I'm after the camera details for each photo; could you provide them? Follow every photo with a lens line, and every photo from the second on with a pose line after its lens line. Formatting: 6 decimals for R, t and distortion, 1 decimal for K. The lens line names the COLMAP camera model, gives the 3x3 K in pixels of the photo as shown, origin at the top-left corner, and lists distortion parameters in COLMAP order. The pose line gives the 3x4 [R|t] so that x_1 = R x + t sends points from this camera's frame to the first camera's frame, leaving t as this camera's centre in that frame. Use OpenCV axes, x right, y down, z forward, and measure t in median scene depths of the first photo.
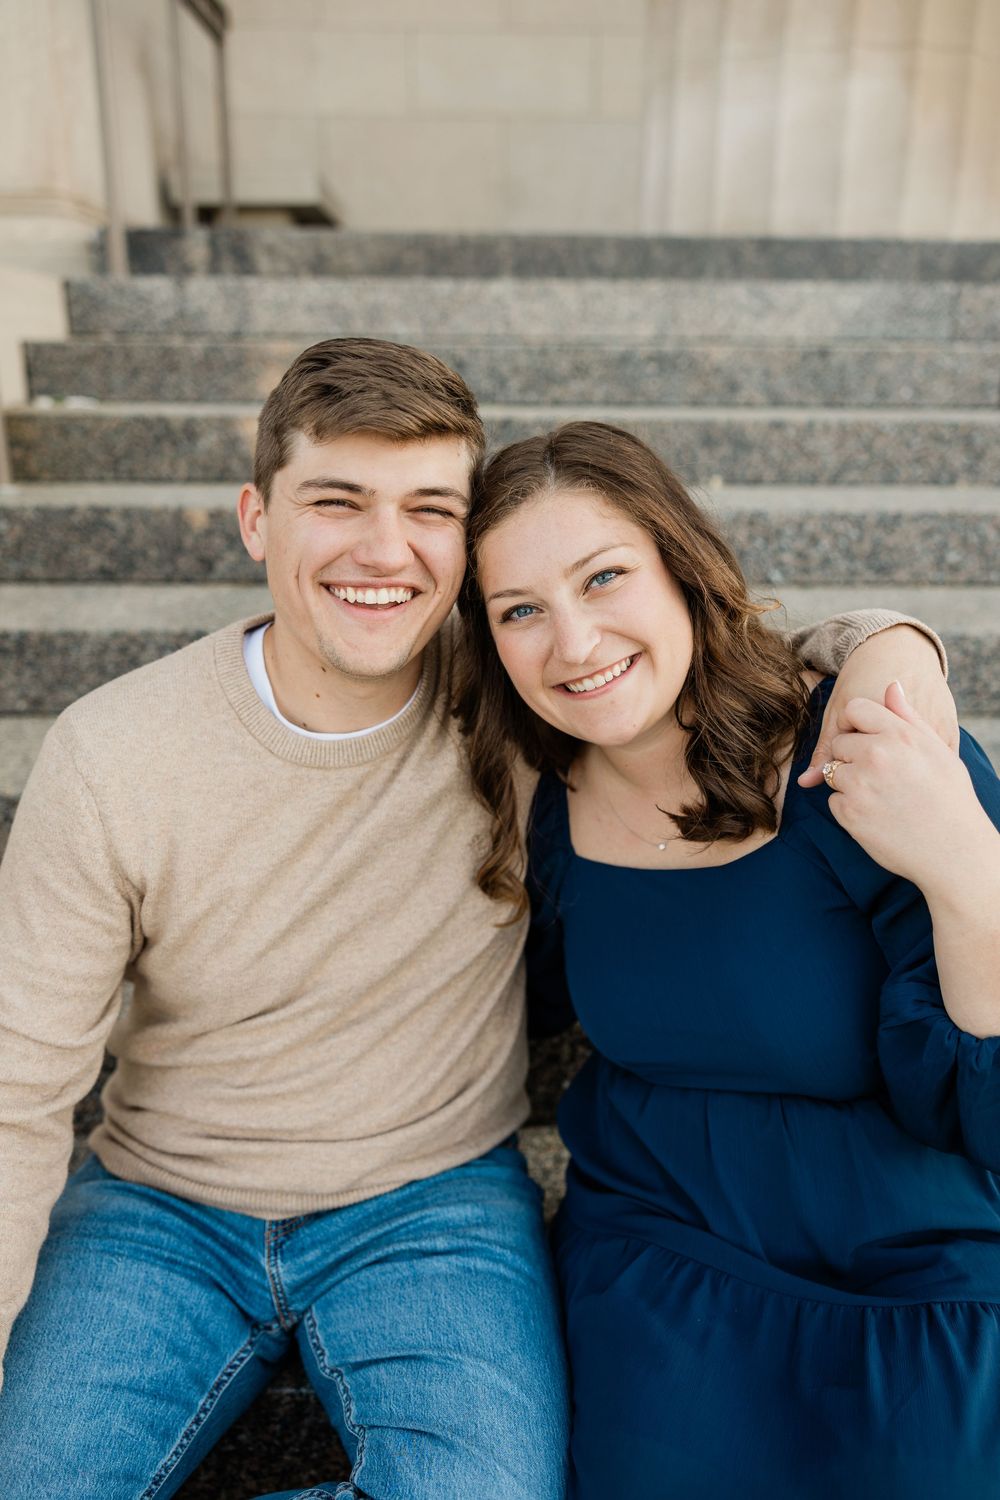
lens RADIAL K [[1220.3, 0, 494.0], [0, 1220.3, 748.9], [0, 0, 1]] dist [0.000248, 0.011370]
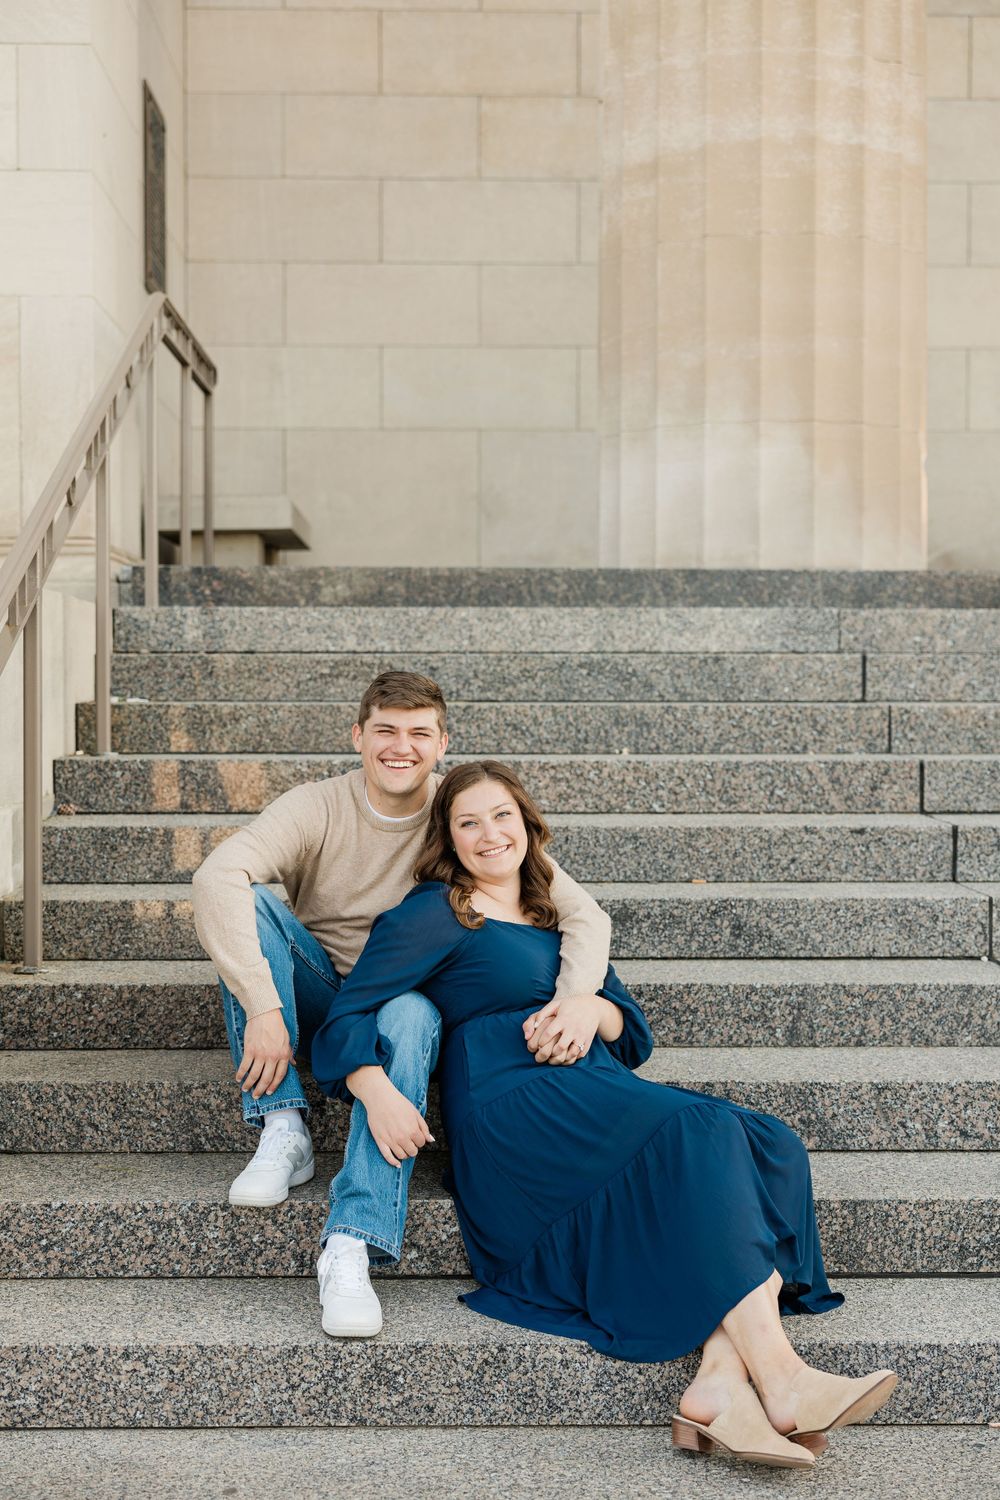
lens RADIAL K [[2060.1, 0, 495.3], [0, 2060.1, 713.9], [0, 0, 1]] dist [-0.004272, 0.000000]
pose [[0.999961, -0.007447, 0.004649, 0.029621], [0.008490, 0.955030, -0.296387, 0.404665], [-0.002232, 0.296415, 0.955057, -1.149842]]
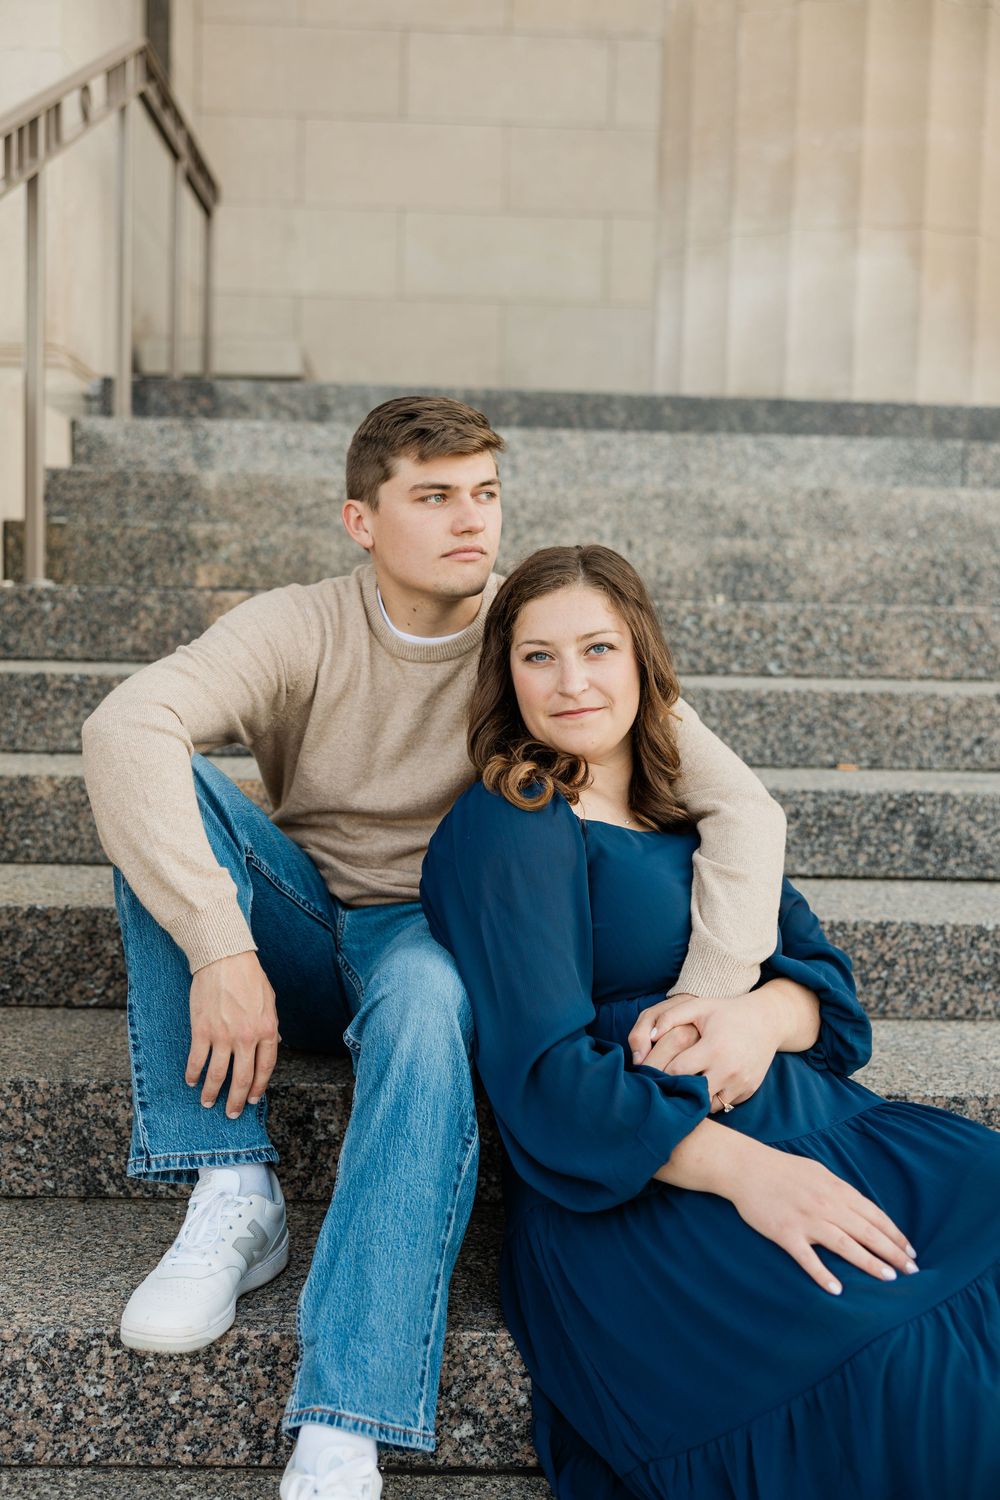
lens RADIAL K [[1726.4, 0, 493.7], [0, 1726.4, 752.9], [0, 0, 1]] dist [-0.003748, 0.000000]
pose [[0.999842, 0.013769, 0.011224, -0.022706], [-0.010792, 0.972691, -0.231854, 0.243722], [-0.014110, 0.231696, 0.972686, -0.375962]]
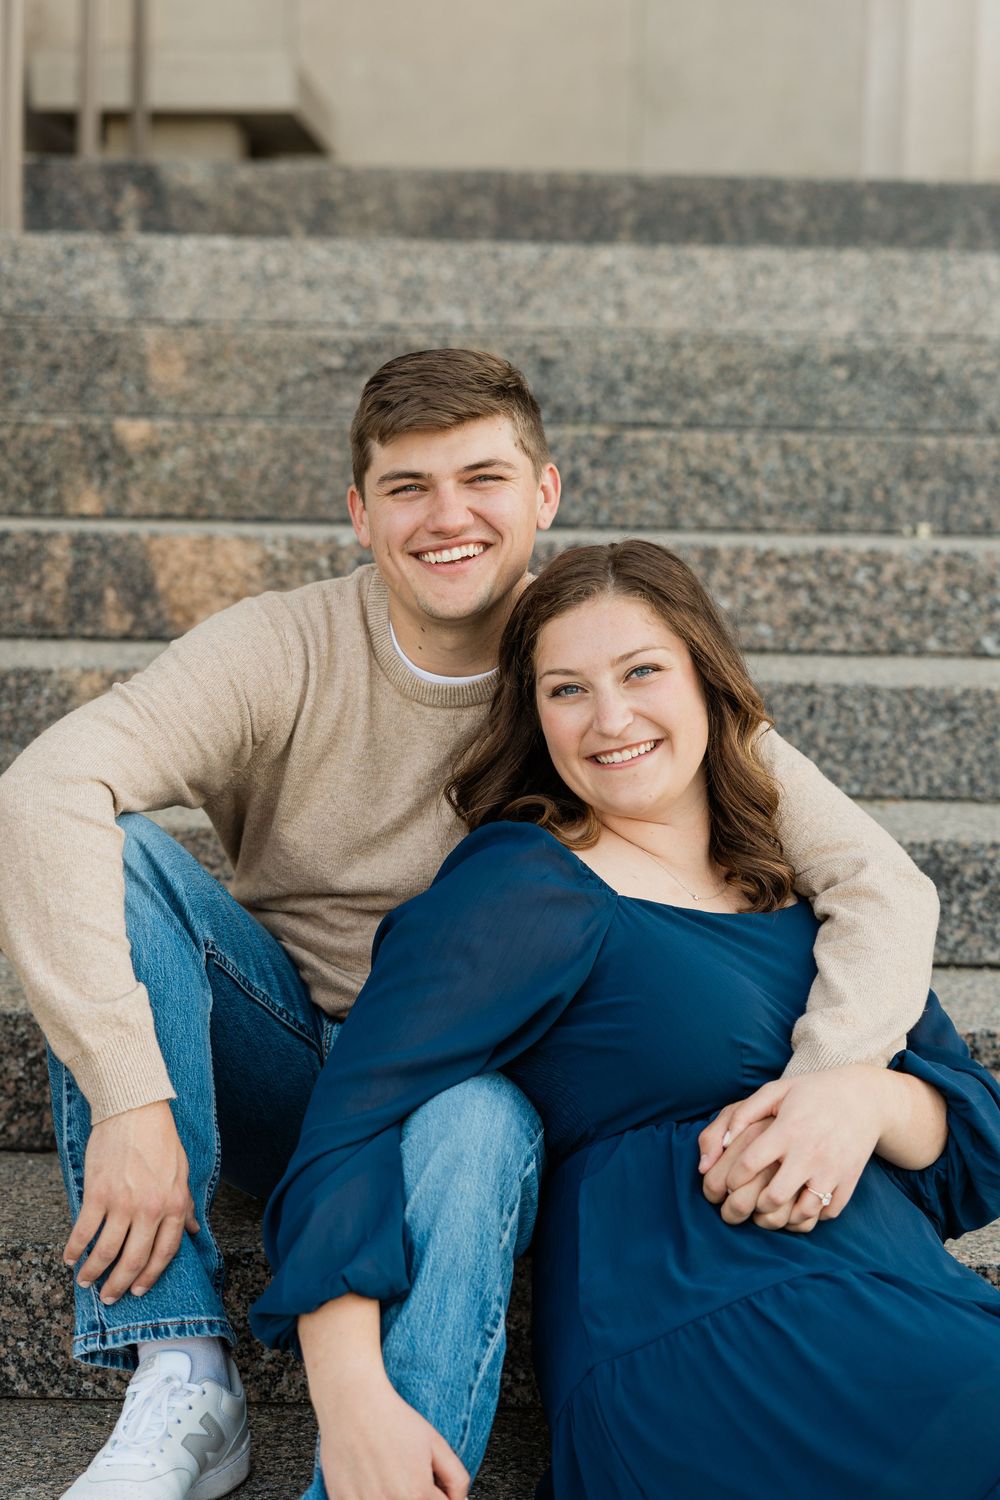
lens RADIAL K [[3222.5, 0, 581.8], [0, 3222.5, 672.0], [0, 0, 1]] dist [0.004598, 0.000000]
pose [[0.999790, 0.013291, -0.015574, 0.022516], [-0.016581, 0.971828, -0.235106, 0.274537], [0.012010, 0.235315, 0.971845, -0.699715]]
